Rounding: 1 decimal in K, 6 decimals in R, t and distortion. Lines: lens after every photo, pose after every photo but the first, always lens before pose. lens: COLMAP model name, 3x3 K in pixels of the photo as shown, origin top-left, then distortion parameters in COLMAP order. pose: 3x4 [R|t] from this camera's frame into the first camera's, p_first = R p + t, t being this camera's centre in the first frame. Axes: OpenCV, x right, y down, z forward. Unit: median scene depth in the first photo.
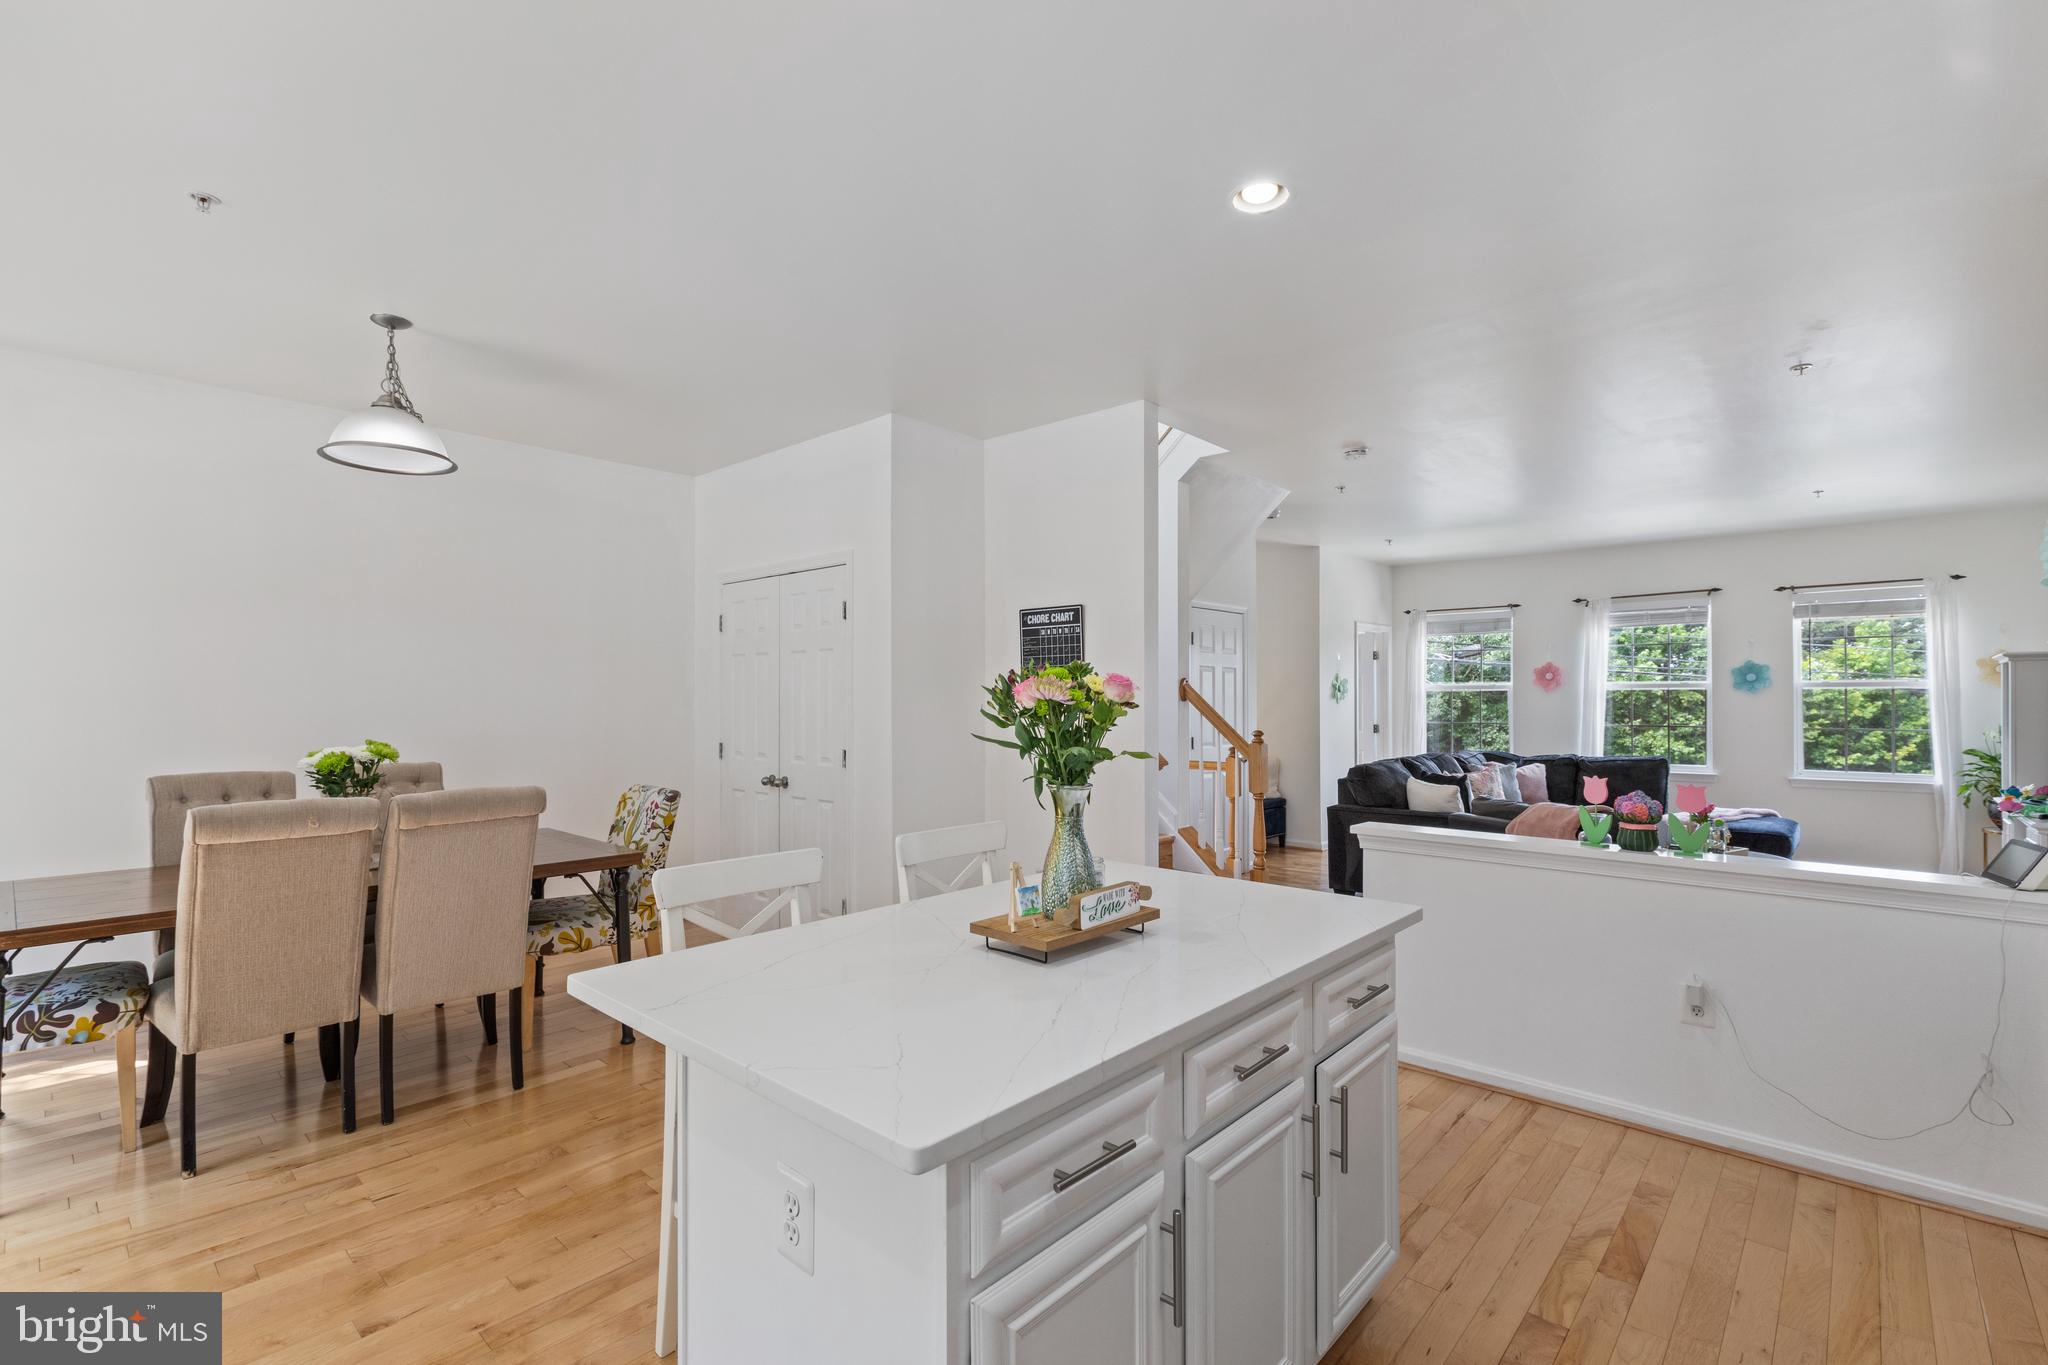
lens RADIAL K [[927.0, 0, 1019.8], [0, 927.0, 690.2], [0, 0, 1]] dist [0.004717, -0.001384]
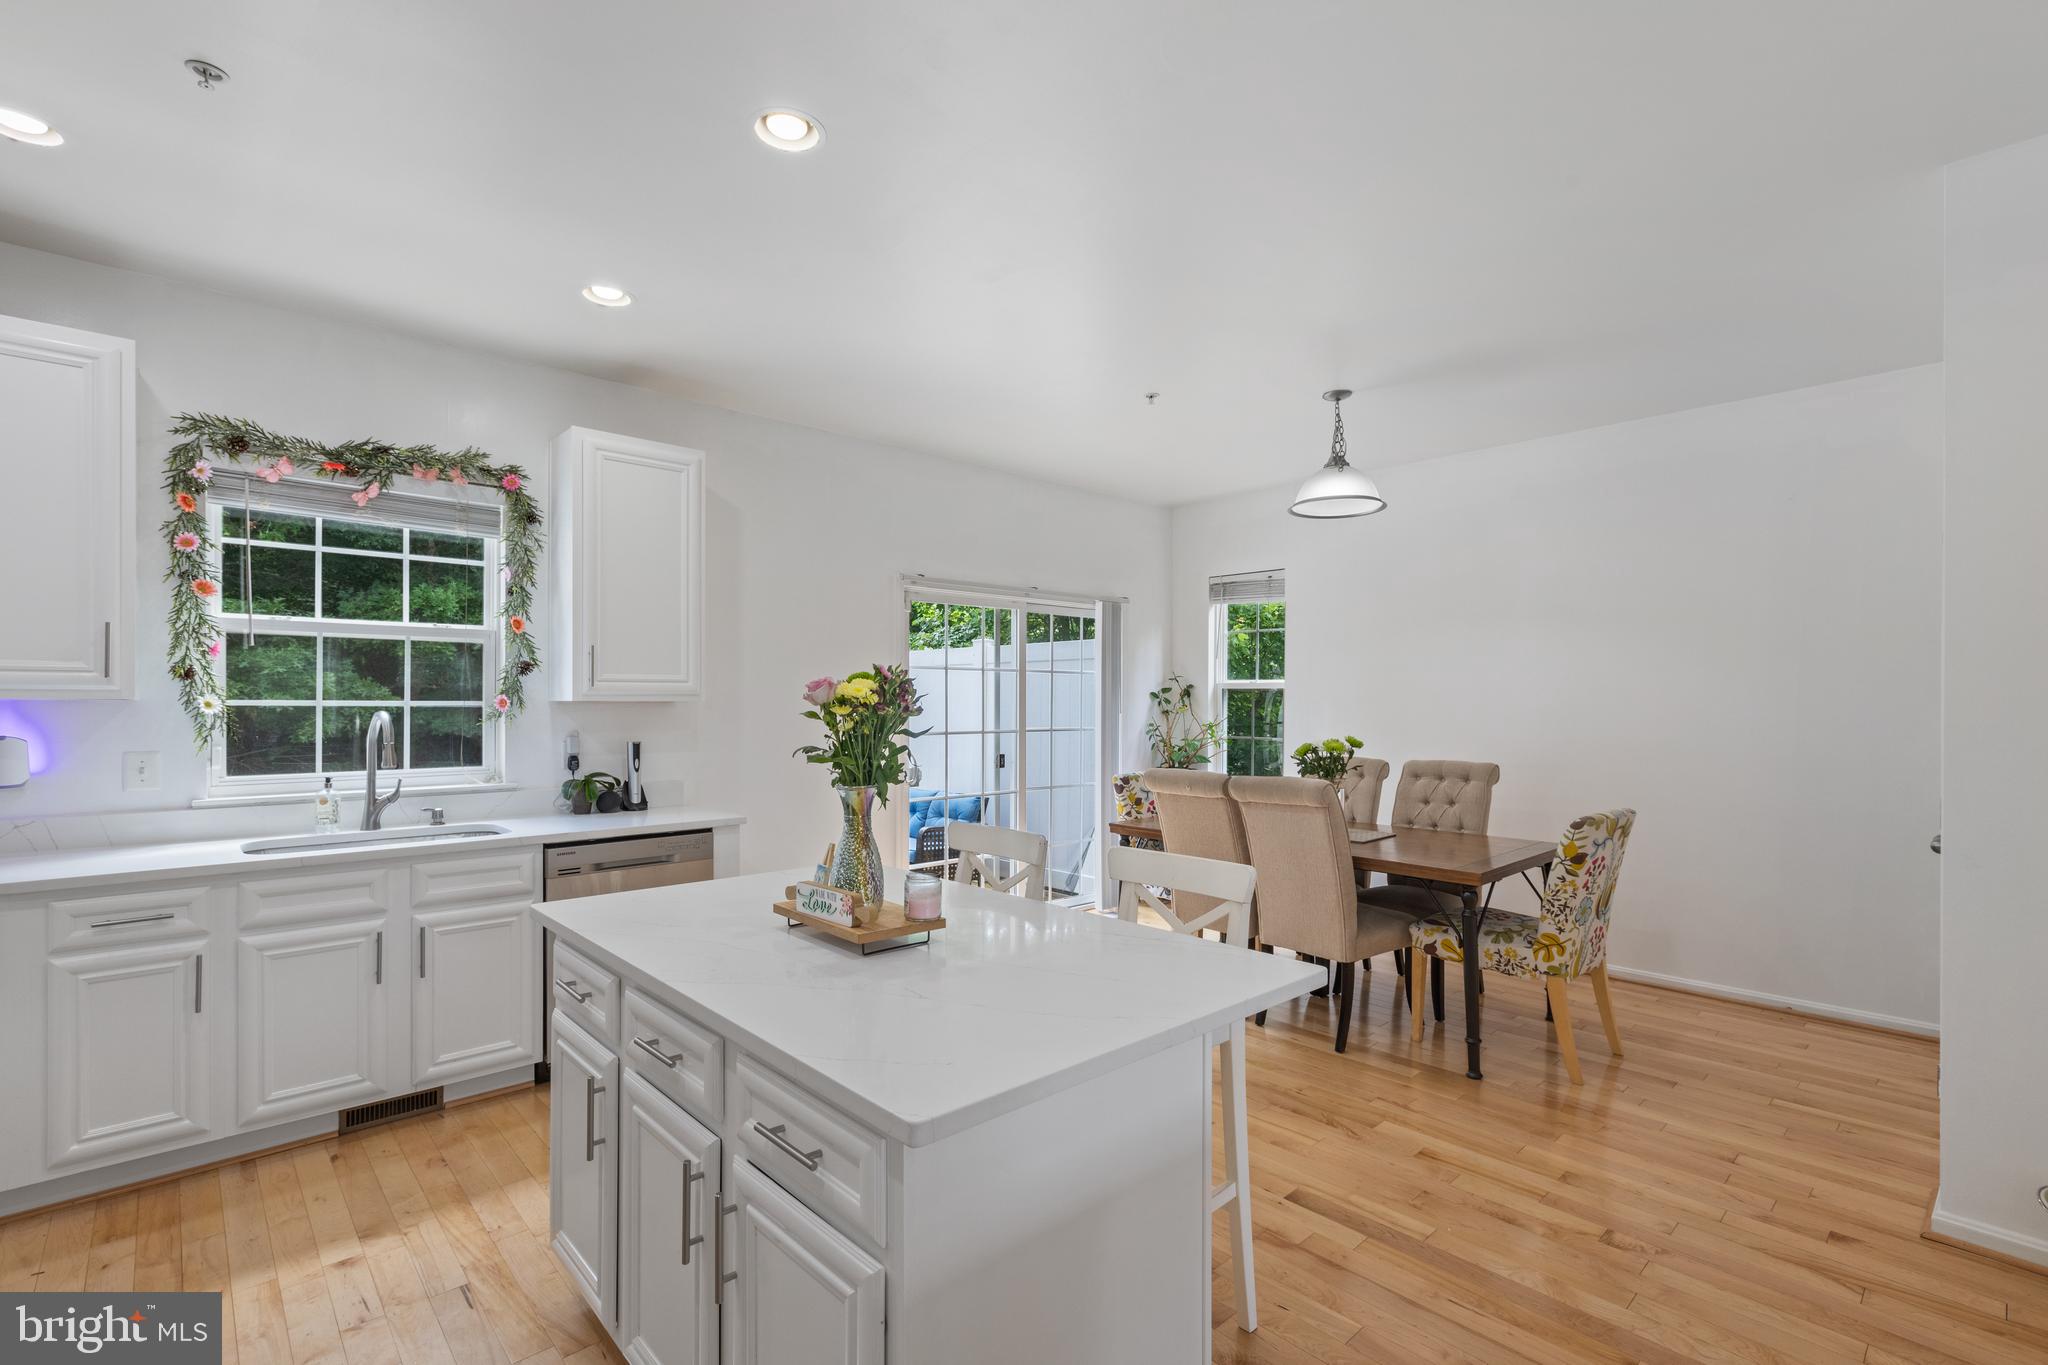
lens RADIAL K [[927.0, 0, 1020.2], [0, 927.0, 703.9], [0, 0, 1]] dist [0.004717, -0.001384]
pose [[-0.086466, 0.001451, -0.996254, 0.427131], [0.007630, 0.999971, 0.000794, 0.004789], [0.996226, -0.007533, -0.086474, 0.508418]]
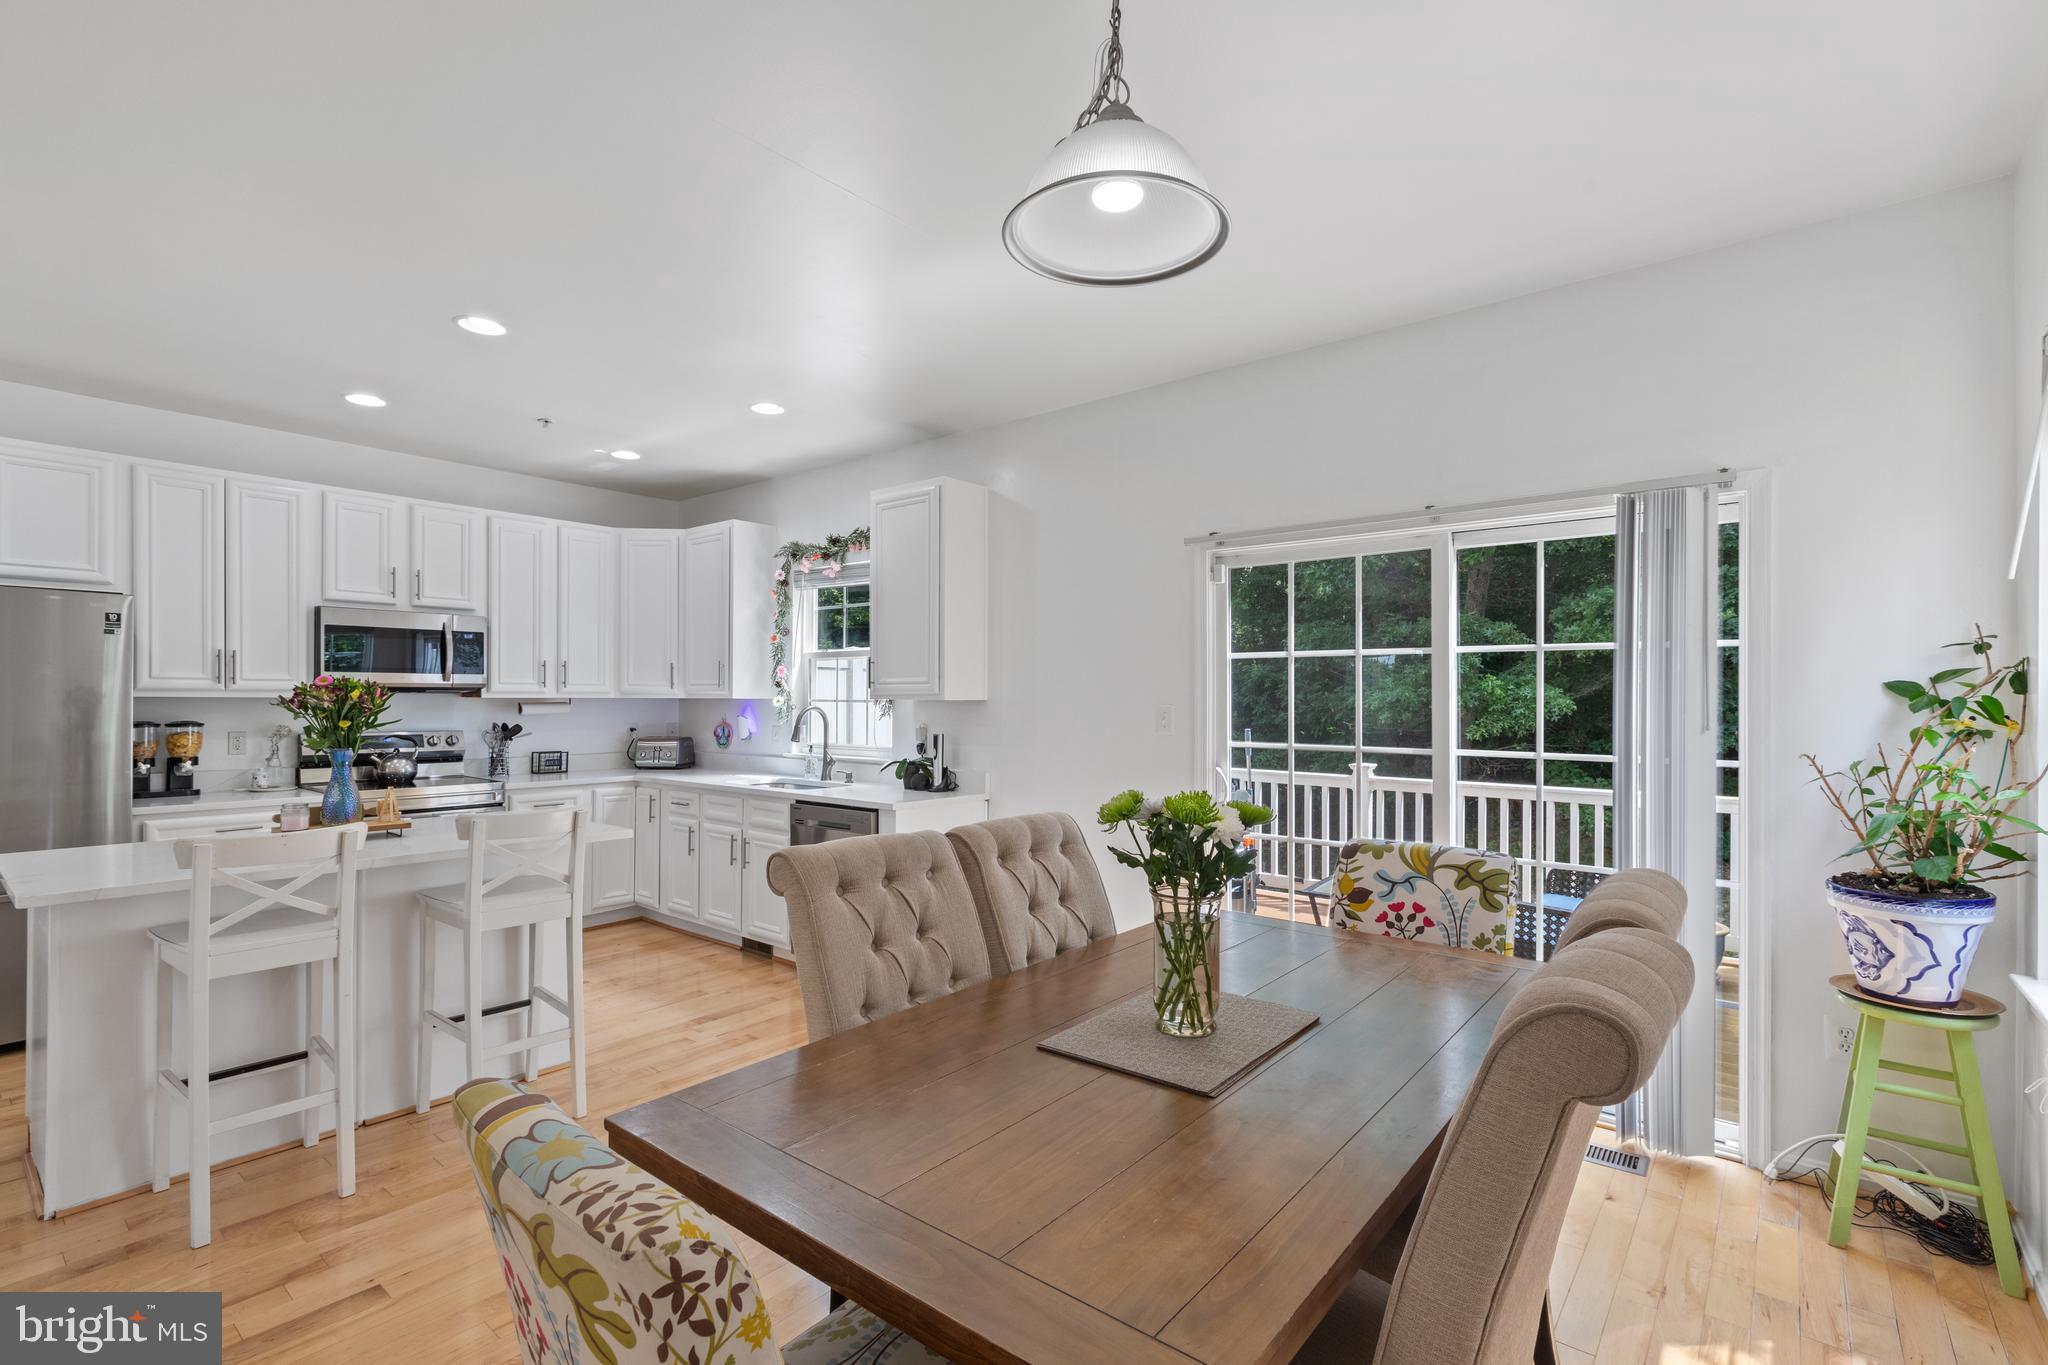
lens RADIAL K [[927.0, 0, 1034.2], [0, 927.0, 697.5], [0, 0, 1]] dist [0.004717, -0.001384]
pose [[-0.998498, -0.004543, -0.054599, -0.443772], [-0.004025, 0.999946, -0.009585, 0.006940], [0.054640, -0.009351, -0.998462, 1.104008]]
